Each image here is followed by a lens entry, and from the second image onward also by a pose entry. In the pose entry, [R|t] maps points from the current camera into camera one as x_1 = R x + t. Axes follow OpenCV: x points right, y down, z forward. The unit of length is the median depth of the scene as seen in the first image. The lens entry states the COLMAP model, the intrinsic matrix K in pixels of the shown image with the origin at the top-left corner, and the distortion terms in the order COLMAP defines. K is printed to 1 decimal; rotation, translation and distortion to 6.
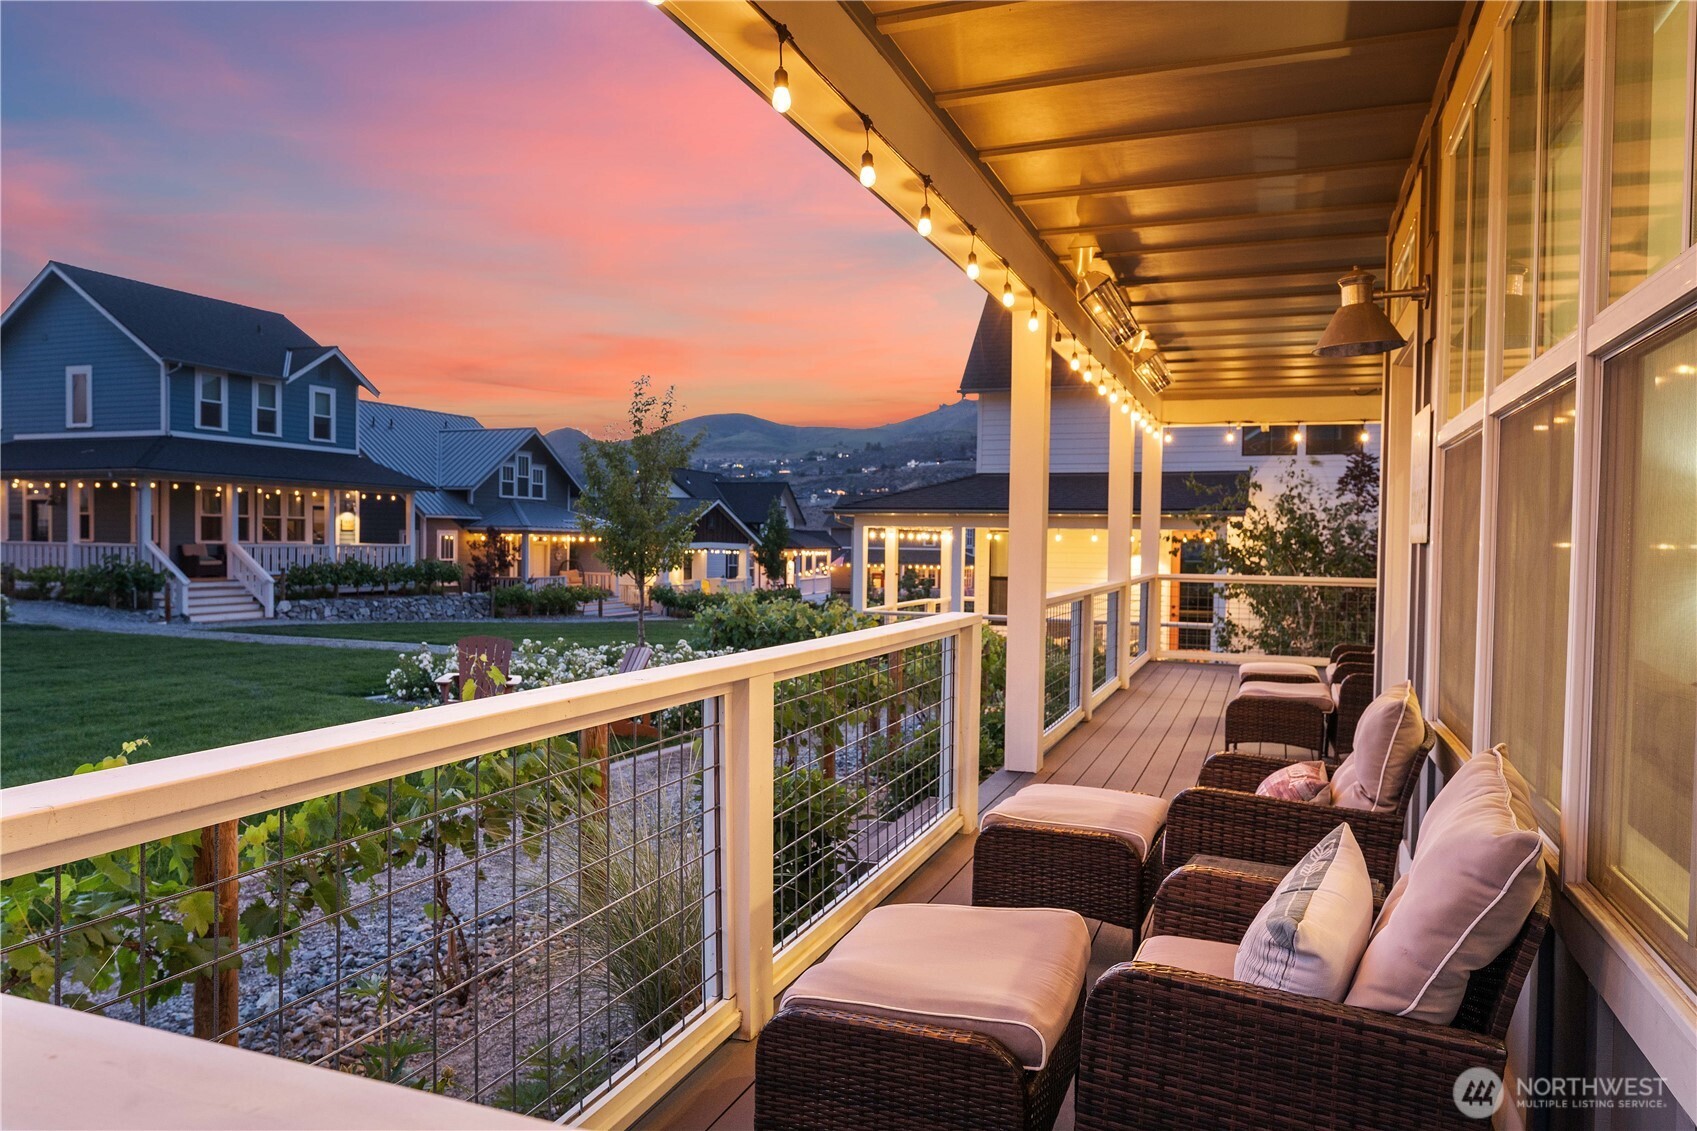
lens RADIAL K [[1129.7, 0, 848.5], [0, 1129.7, 565.5], [0, 0, 1]] dist [-0.004049, -0.002159]
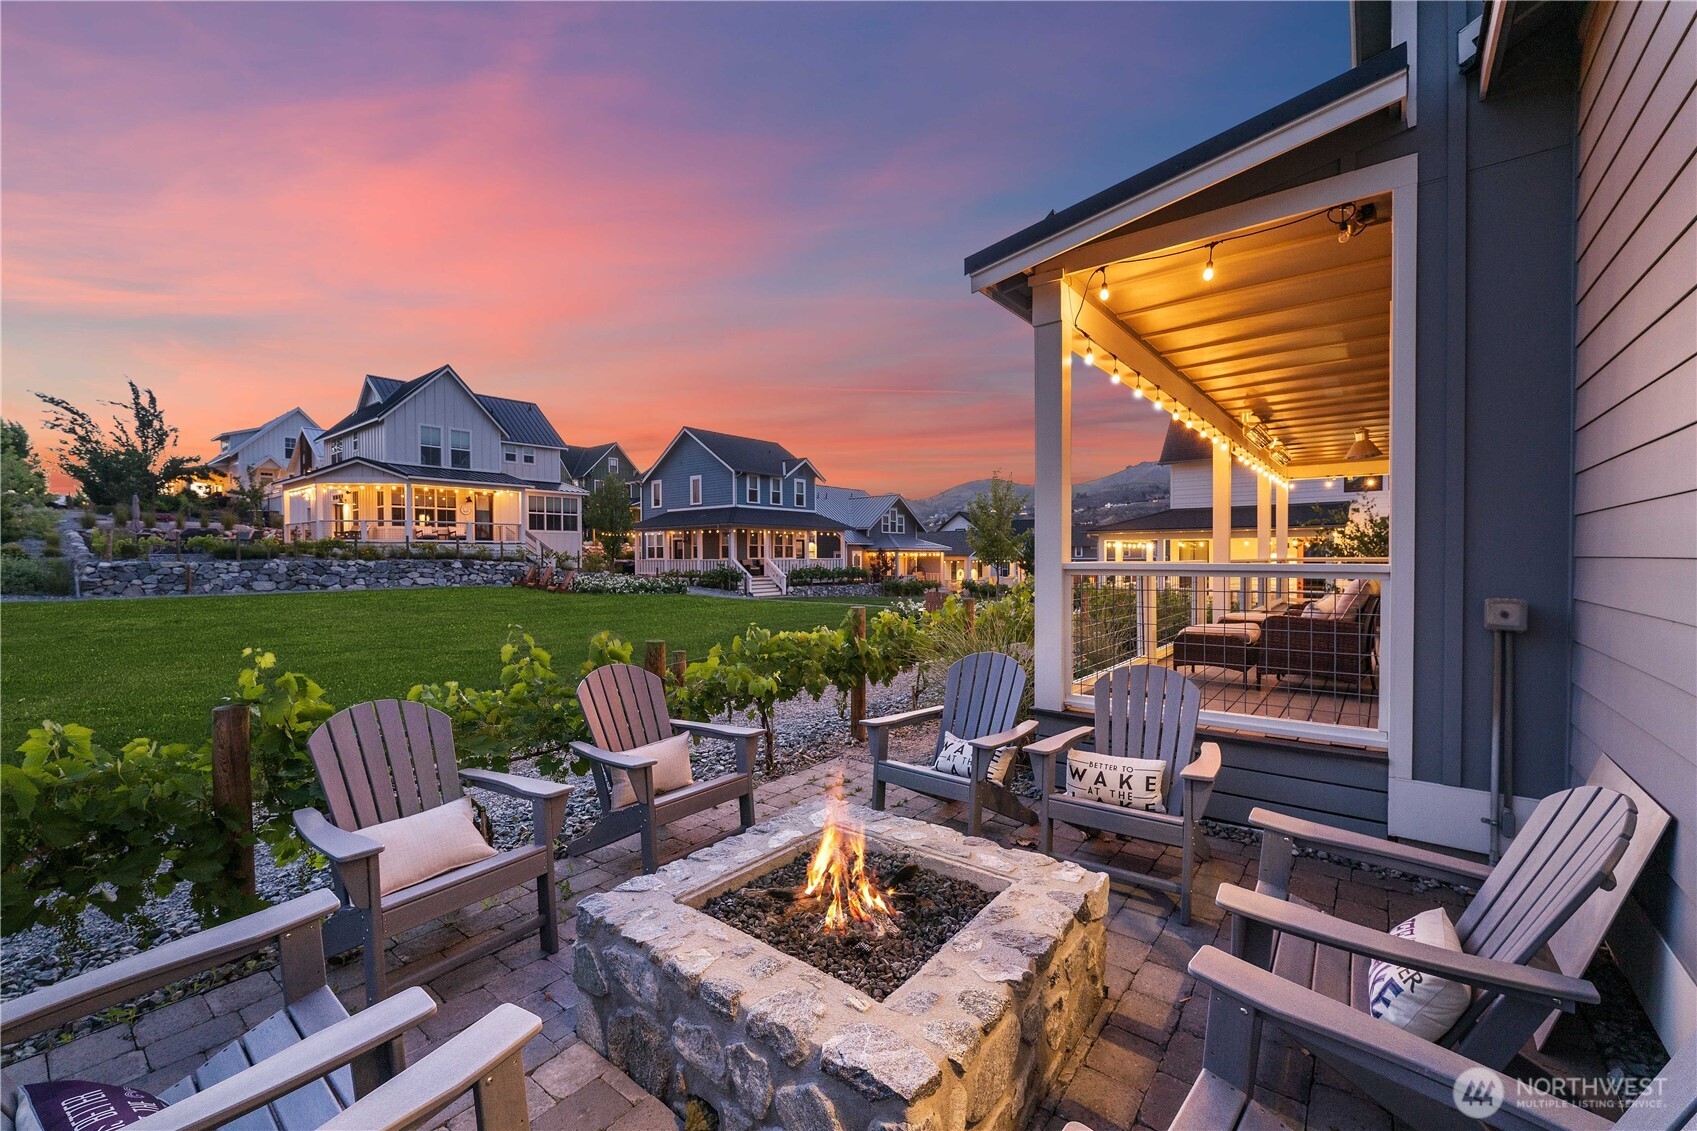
lens RADIAL K [[678.7, 0, 848.5], [0, 678.7, 565.5], [0, 0, 1]] dist [0.000593, -0.000015]
pose [[0.951979, -0.015200, -0.305787, -0.028520], [0.012049, 0.999853, -0.012190, 0.009106], [0.305928, 0.007920, 0.952022, -0.112984]]
